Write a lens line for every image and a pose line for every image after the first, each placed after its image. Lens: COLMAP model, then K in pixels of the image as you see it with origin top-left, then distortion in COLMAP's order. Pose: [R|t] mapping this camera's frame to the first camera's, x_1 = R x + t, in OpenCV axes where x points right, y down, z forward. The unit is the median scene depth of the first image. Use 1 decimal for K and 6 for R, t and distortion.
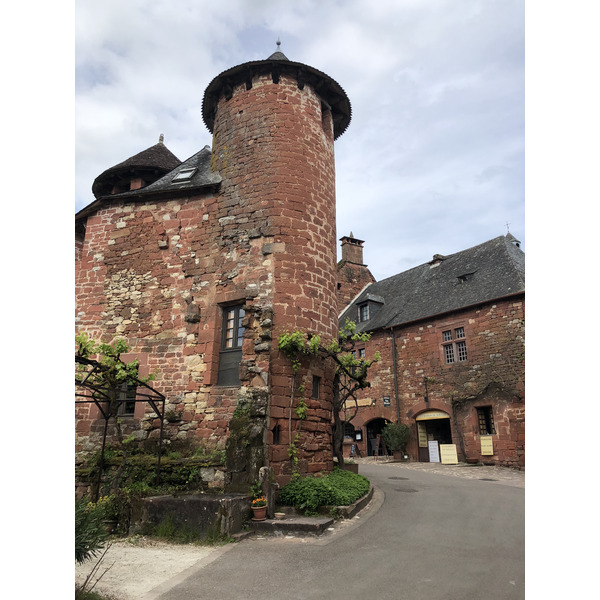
lens RADIAL K [[484.9, 0, 301.8], [0, 484.9, 288.7], [0, 0, 1]] dist [0.011863, 0.004545]
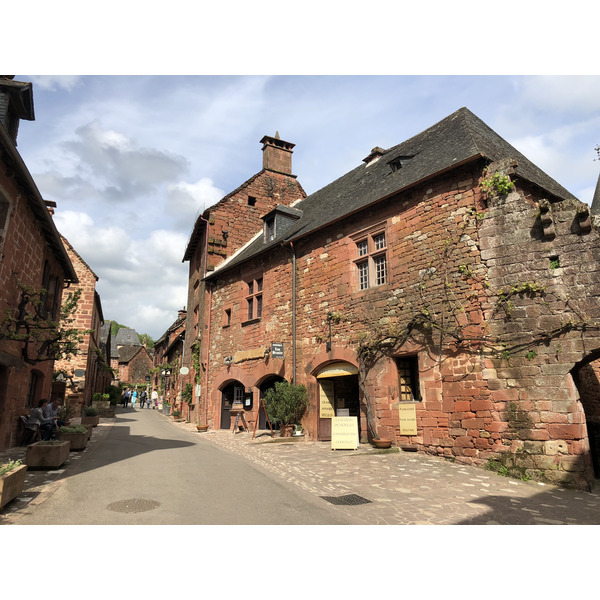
lens RADIAL K [[484.9, 0, 301.8], [0, 484.9, 288.7], [0, 0, 1]] dist [0.011863, 0.004545]
pose [[0.999991, -0.001549, -0.003949, 0.405637], [0.001861, 0.996756, 0.080456, 0.181337], [0.003811, -0.080463, 0.996750, 0.662363]]
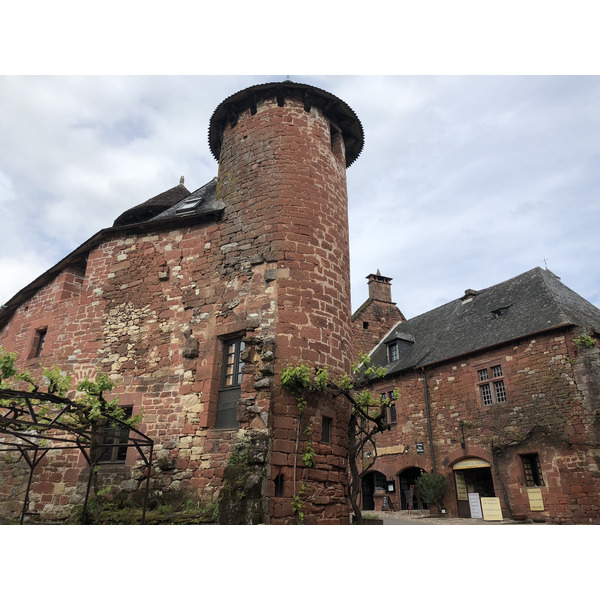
lens RADIAL K [[484.9, 0, 301.8], [0, 484.9, 288.7], [0, 0, 1]] dist [0.011863, 0.004545]
pose [[0.997324, -0.025110, -0.068657, 0.043761], [0.018640, 0.995463, -0.093311, 0.025262], [0.070689, 0.091781, 0.993267, 0.083185]]
